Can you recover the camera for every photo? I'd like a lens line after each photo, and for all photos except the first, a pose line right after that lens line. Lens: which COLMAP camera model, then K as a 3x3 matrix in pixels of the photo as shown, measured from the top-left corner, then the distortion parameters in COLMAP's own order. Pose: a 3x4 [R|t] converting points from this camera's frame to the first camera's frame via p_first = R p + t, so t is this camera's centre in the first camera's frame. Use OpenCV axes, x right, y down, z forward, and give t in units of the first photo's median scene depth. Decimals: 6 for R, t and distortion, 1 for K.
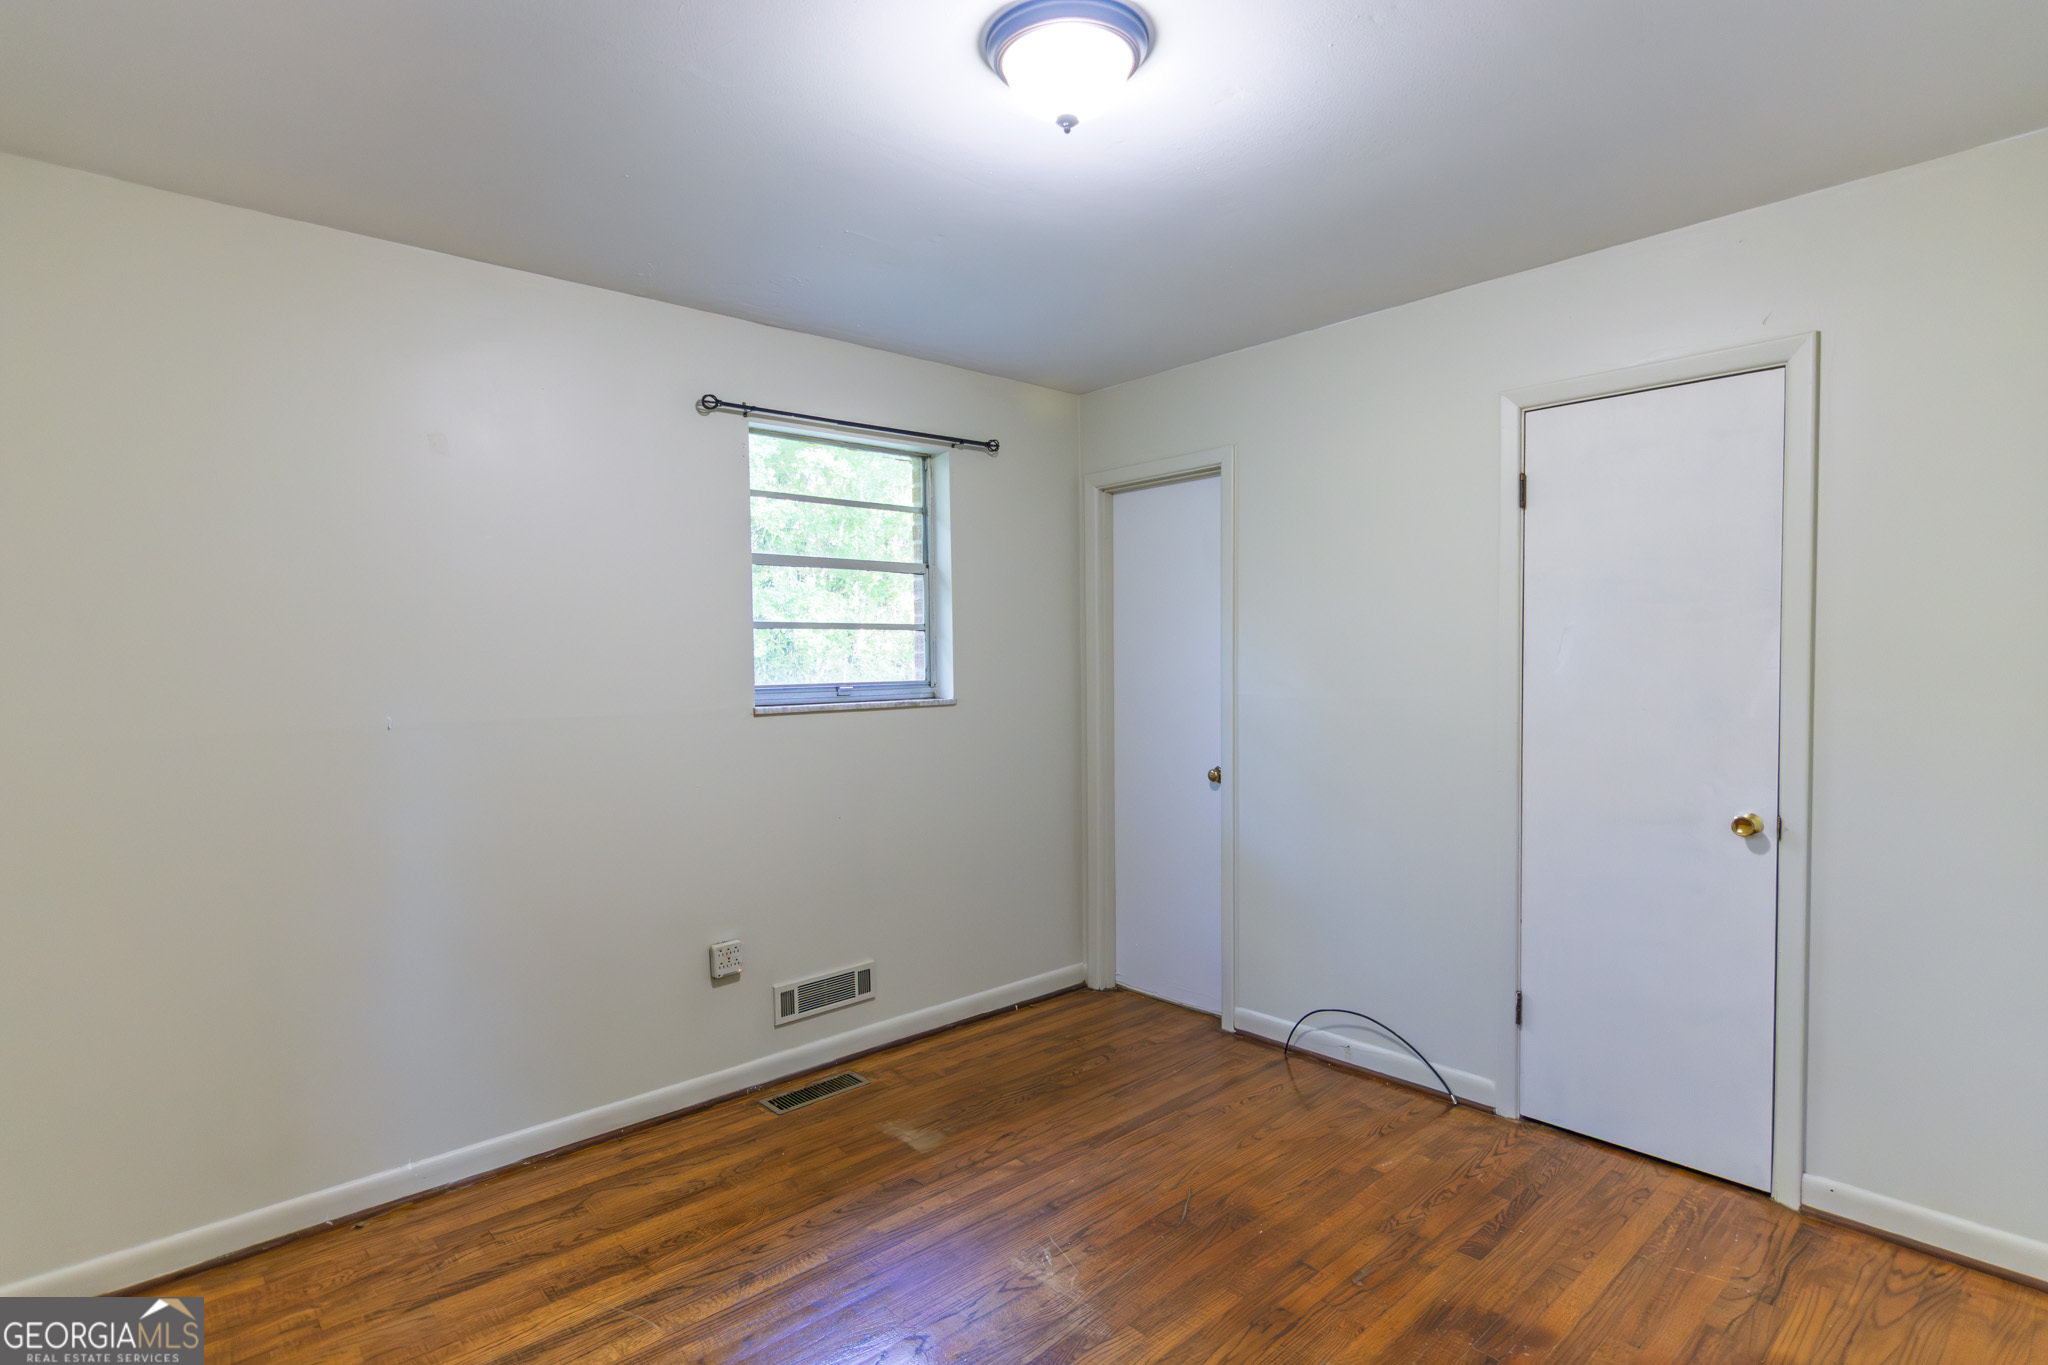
lens RADIAL K [[1069.5, 0, 1024.0], [0, 1069.5, 682.5], [0, 0, 1]] dist [-0.000331, 0.000182]
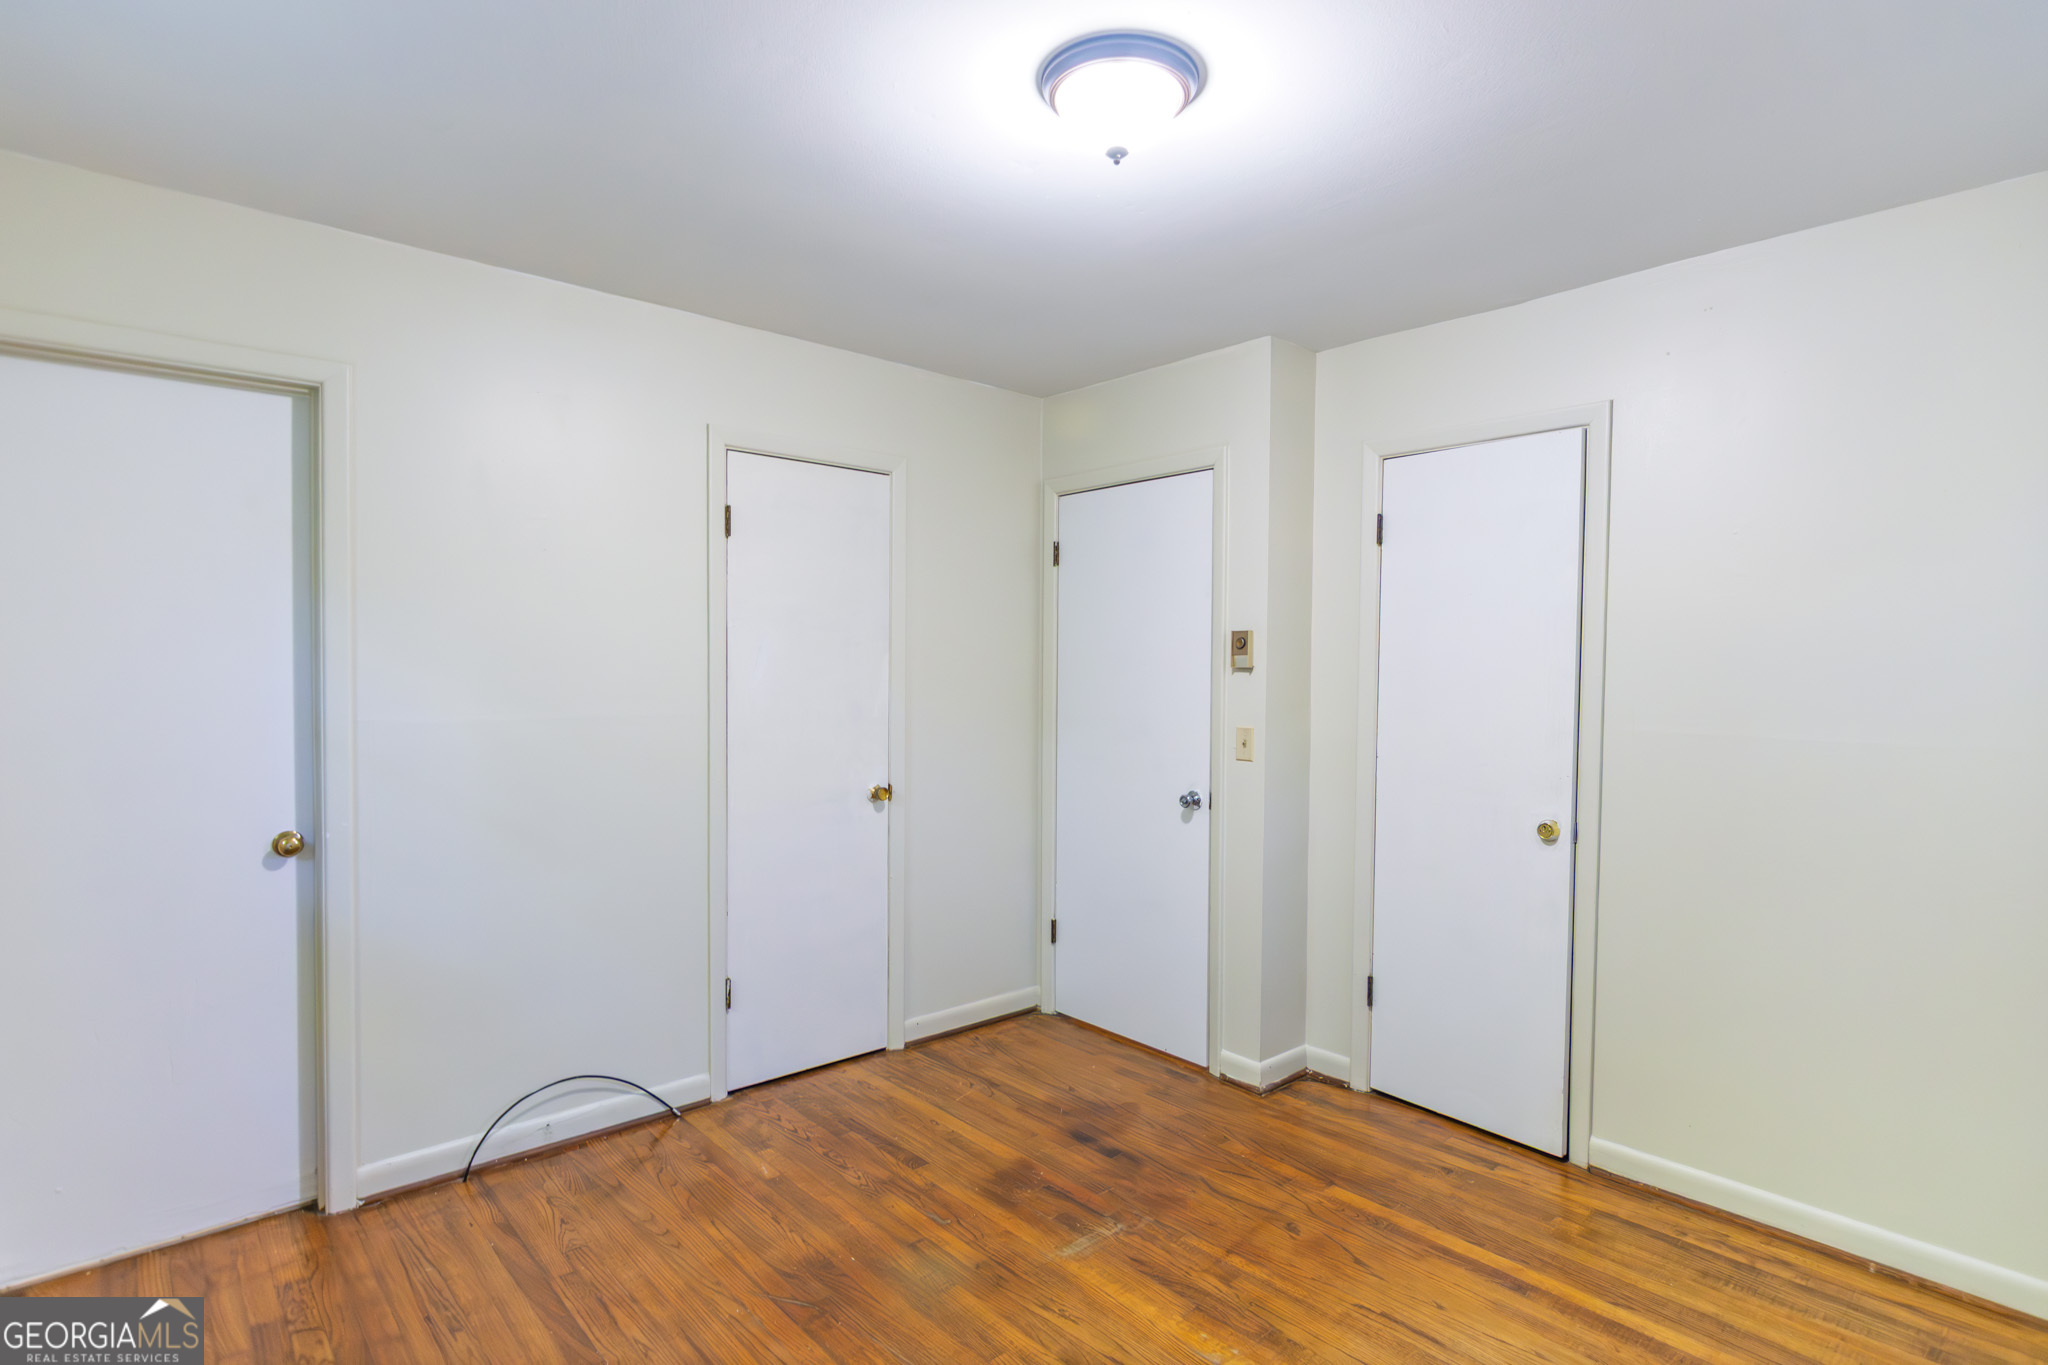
lens RADIAL K [[1038.7, 0, 1024.0], [0, 1038.7, 682.5], [0, 0, 1]] dist [-0.006013, 0.000189]
pose [[-0.006141, 0.003164, 0.999976, -0.700015], [0.024420, 0.999697, -0.003013, -0.004017], [-0.999683, 0.024400, -0.006216, 0.809831]]
